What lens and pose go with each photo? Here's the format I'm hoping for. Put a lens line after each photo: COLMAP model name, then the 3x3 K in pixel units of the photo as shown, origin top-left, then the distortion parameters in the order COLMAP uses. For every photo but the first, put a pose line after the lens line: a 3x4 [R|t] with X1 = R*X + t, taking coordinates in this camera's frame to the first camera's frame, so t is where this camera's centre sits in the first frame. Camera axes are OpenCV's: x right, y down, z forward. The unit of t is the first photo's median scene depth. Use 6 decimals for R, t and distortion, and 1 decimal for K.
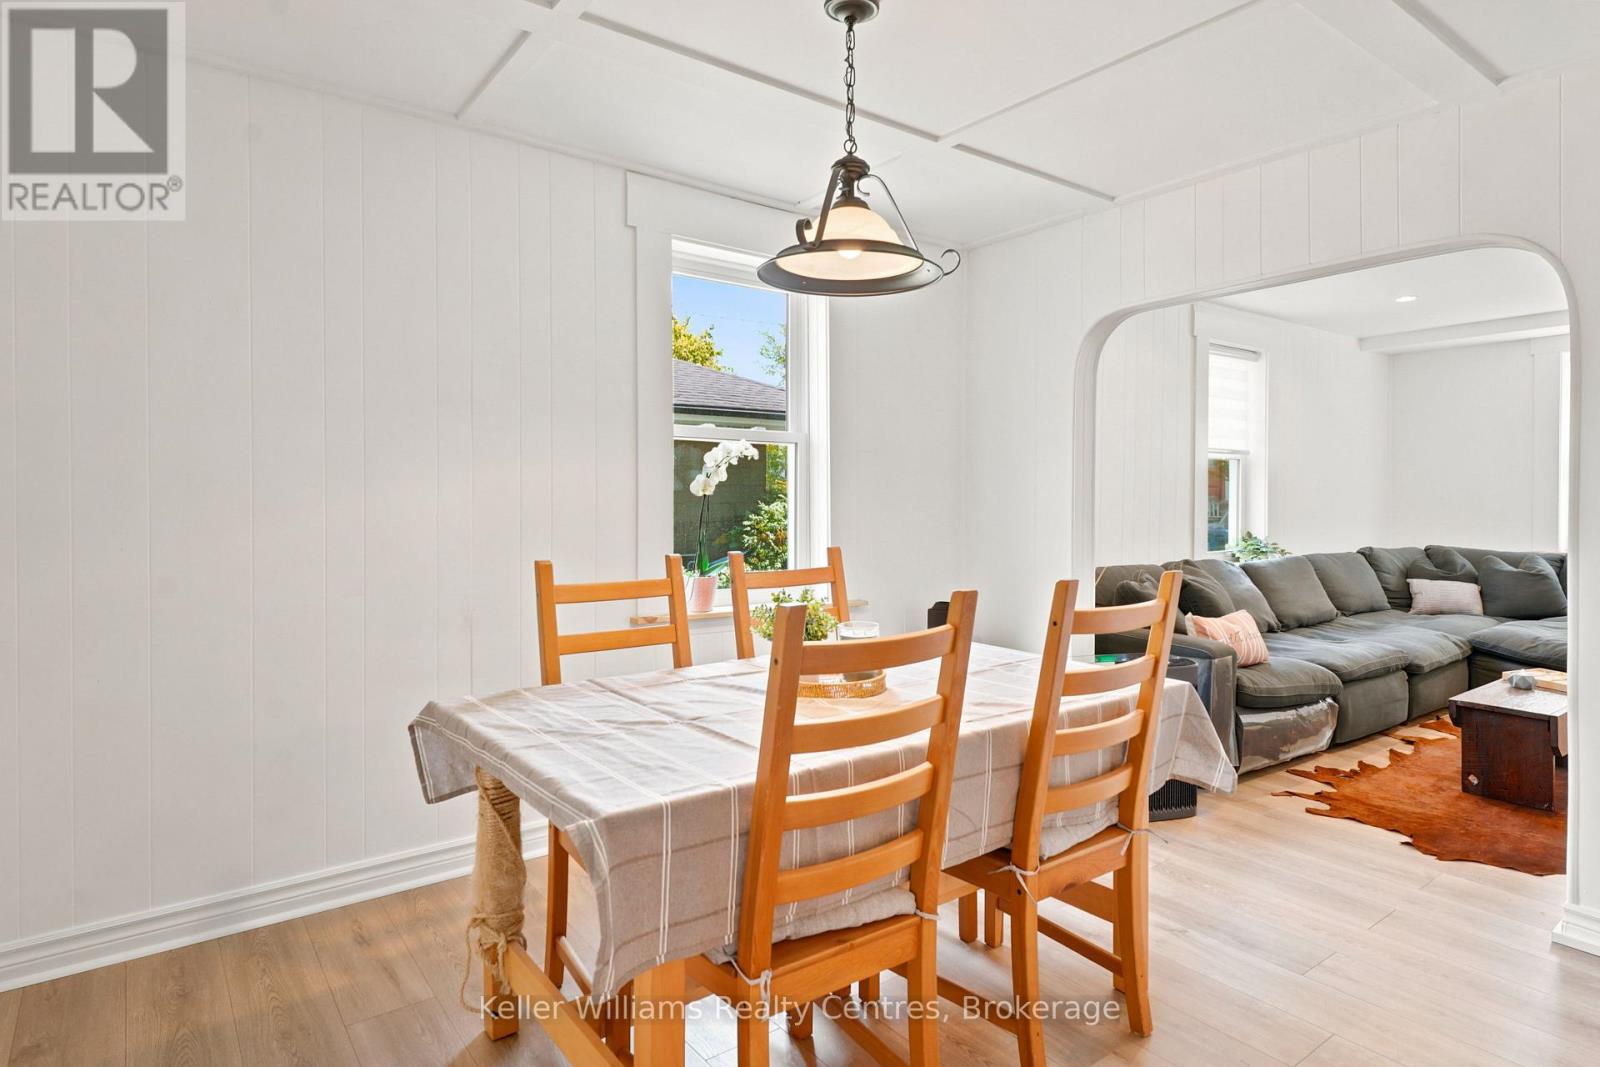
lens RADIAL K [[892.4, 0, 798.0], [0, 892.4, 504.0], [0, 0, 1]] dist [-0.002988, -0.000768]
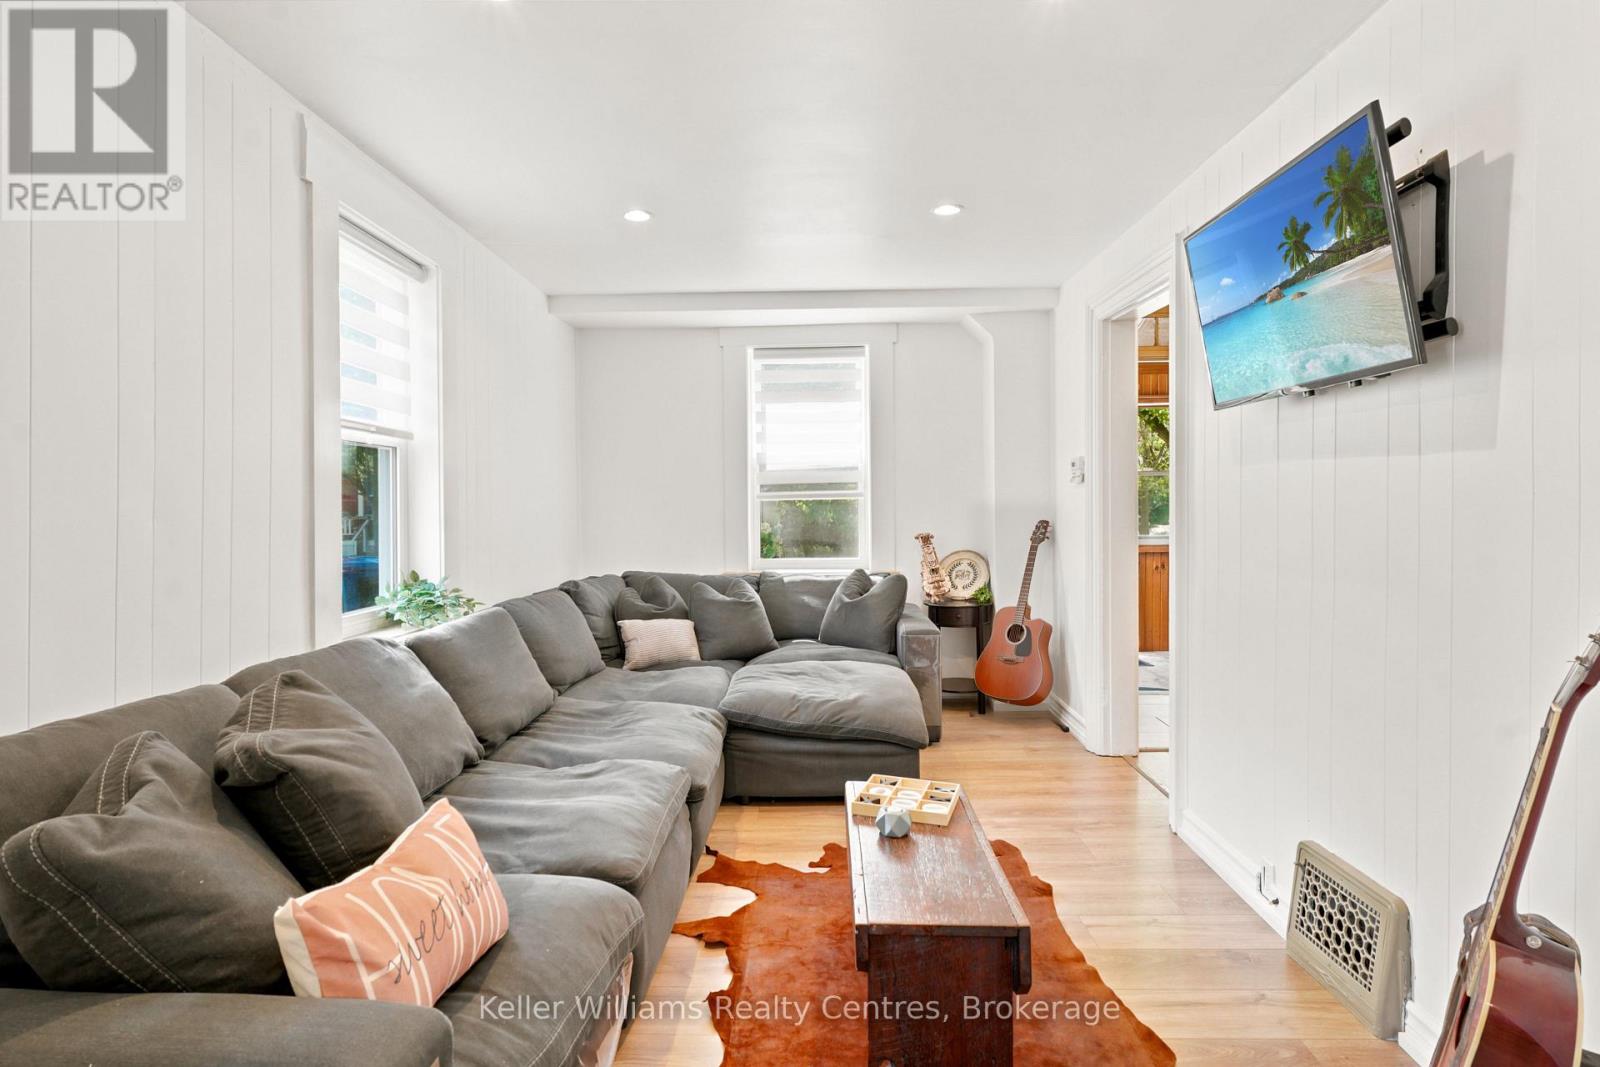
lens RADIAL K [[892.4, 0, 799.2], [0, 892.4, 524.9], [0, 0, 1]] dist [-0.002988, -0.000768]
pose [[0.617351, -0.018438, 0.786472, 0.202205], [0.011443, 0.999830, 0.014458, -0.005049], [-0.786605, 0.000074, 0.617457, 0.440348]]
